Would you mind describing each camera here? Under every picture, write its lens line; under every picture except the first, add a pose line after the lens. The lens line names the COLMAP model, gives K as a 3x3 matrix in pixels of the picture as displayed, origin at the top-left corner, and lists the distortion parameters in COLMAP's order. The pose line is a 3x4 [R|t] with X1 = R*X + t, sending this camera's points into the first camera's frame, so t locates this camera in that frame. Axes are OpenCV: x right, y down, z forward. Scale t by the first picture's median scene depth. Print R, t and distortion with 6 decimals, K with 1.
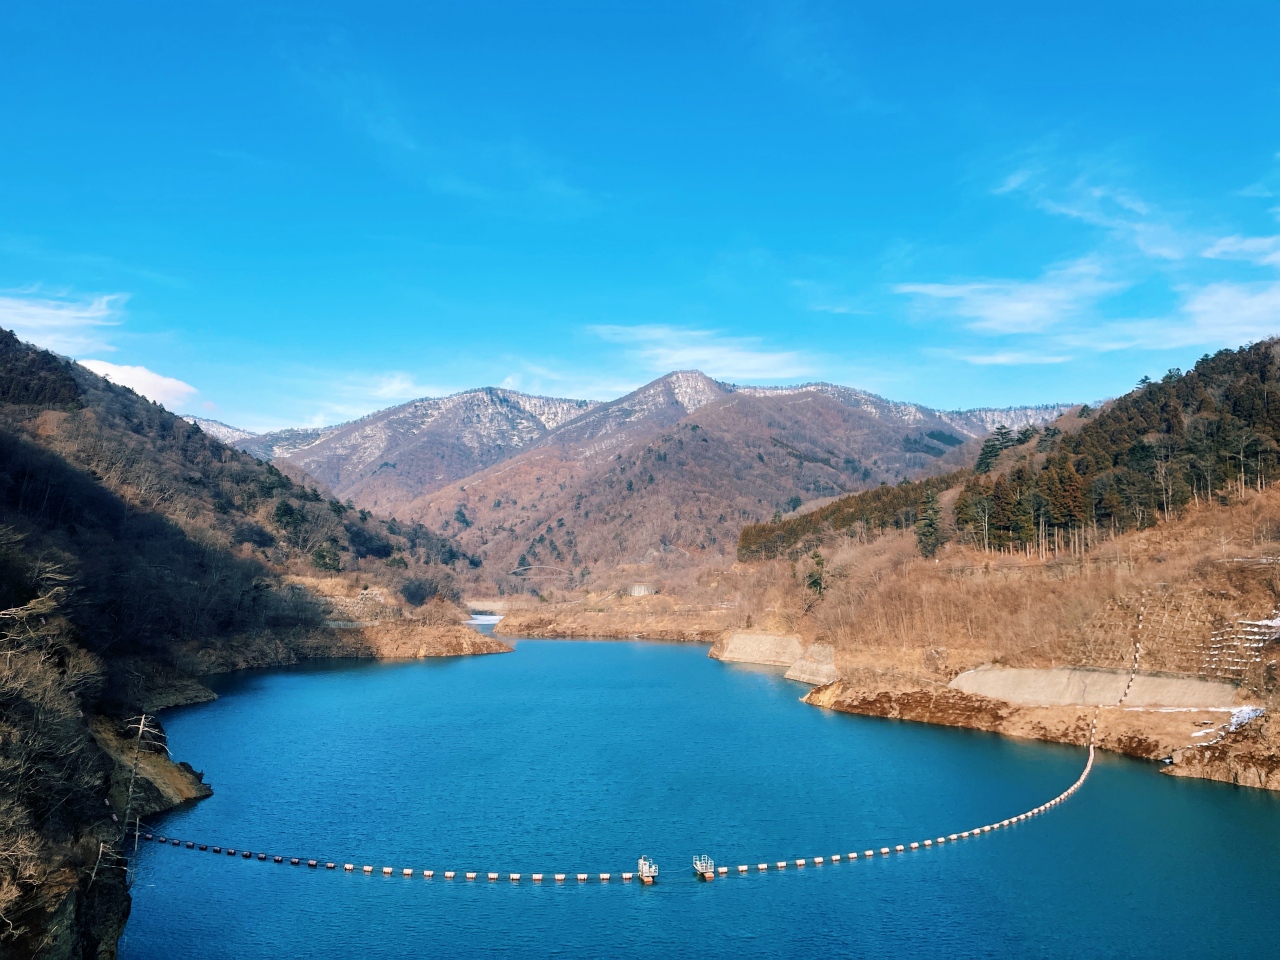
lens RADIAL K [[946.1, 0, 634.0], [0, 946.1, 466.7], [0, 0, 1]] dist [0.078478, -0.086668]
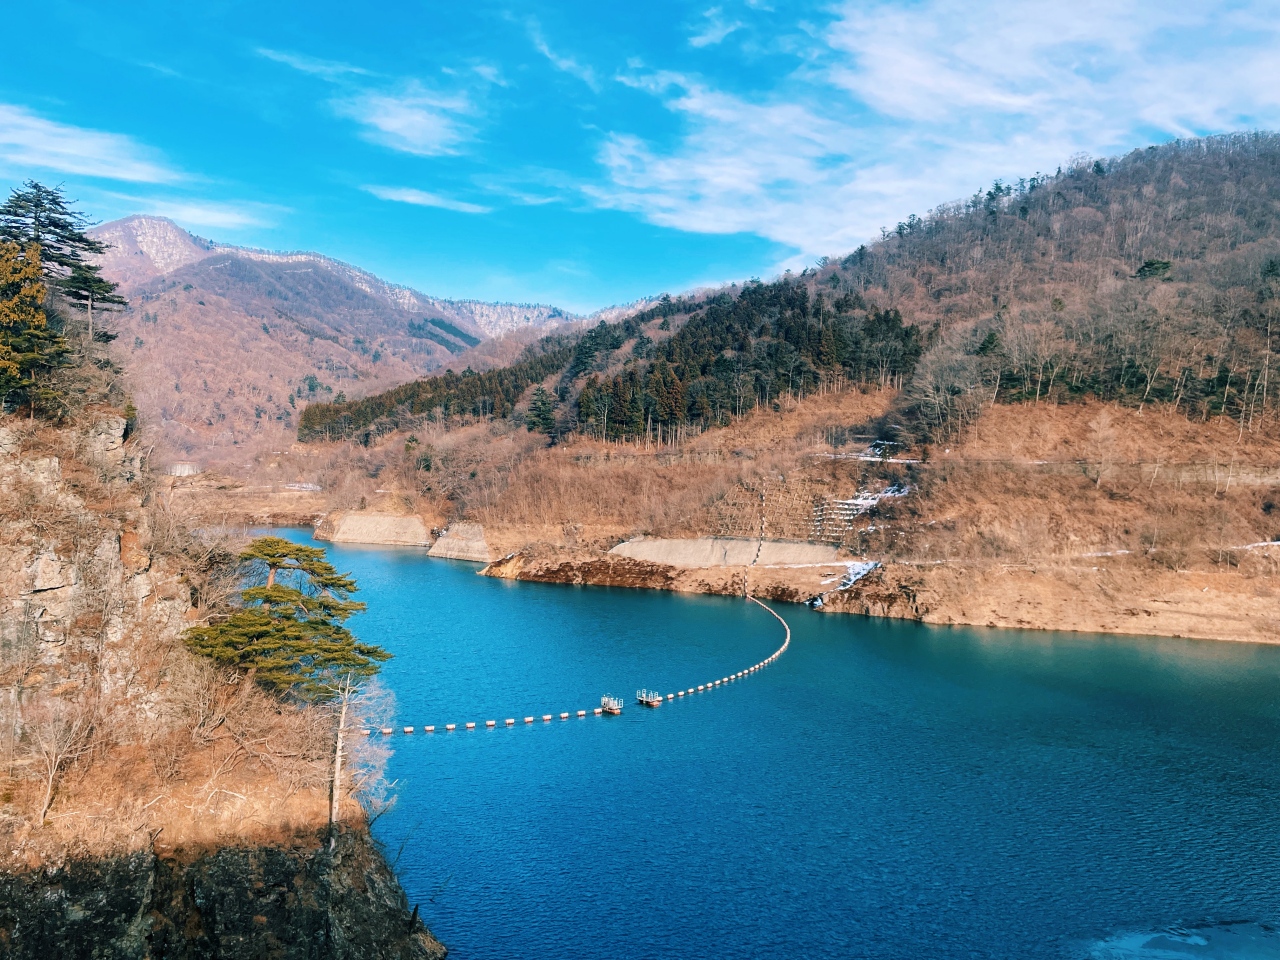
lens RADIAL K [[946.1, 0, 640.3], [0, 946.1, 476.1], [0, 0, 1]] dist [0.078478, -0.086668]
pose [[0.861800, 0.015400, 0.507014, -0.169973], [-0.082219, 0.990562, 0.109665, 0.001539], [-0.500540, -0.136195, 0.854933, 0.000816]]
